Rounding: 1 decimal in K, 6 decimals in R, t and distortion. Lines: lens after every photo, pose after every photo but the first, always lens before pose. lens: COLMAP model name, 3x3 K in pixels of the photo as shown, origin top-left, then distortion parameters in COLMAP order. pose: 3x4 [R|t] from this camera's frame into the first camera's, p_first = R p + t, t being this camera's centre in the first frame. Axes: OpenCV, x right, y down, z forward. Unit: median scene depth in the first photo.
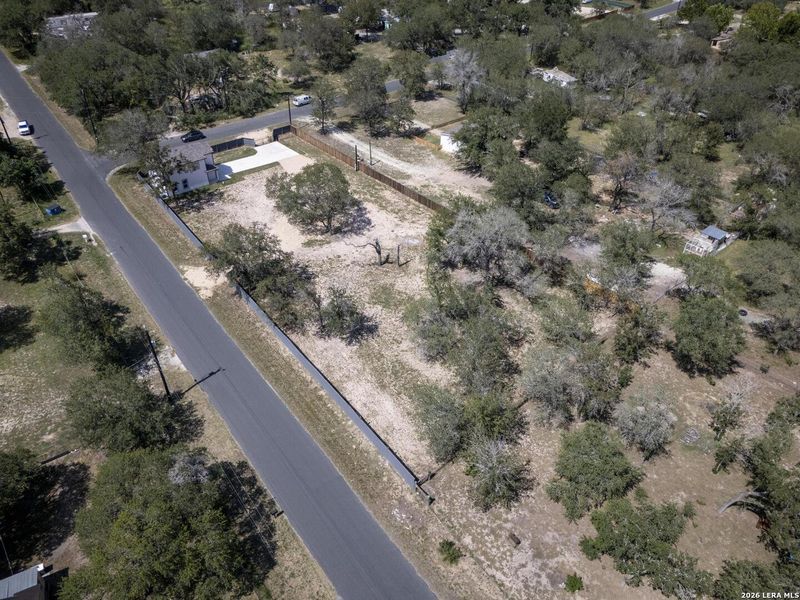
lens RADIAL K [[590.5, 0, 398.0], [0, 590.5, 299.8], [0, 0, 1]] dist [0.061999, -0.058638]
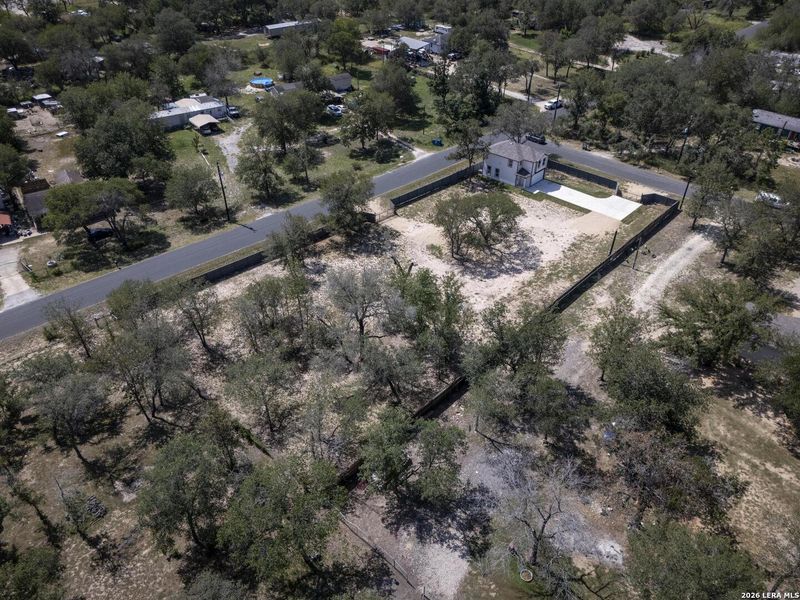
lens RADIAL K [[590.5, 0, 398.0], [0, 590.5, 299.8], [0, 0, 1]] dist [0.061999, -0.058638]
pose [[0.087828, 0.566207, -0.819571, 0.657904], [-0.606280, 0.683197, 0.407021, -0.370086], [0.790387, 0.461142, 0.403283, 0.523604]]
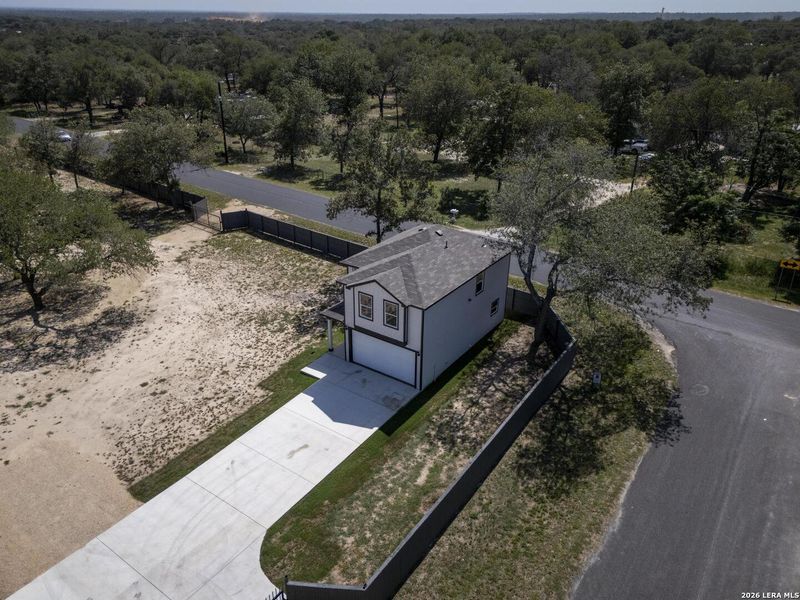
lens RADIAL K [[590.5, 0, 398.0], [0, 590.5, 299.8], [0, 0, 1]] dist [0.061999, -0.058638]
pose [[-0.974418, 0.076876, -0.211185, -0.283350], [-0.153019, 0.461286, 0.873957, -0.522695], [0.164603, 0.883915, -0.437722, 1.172644]]
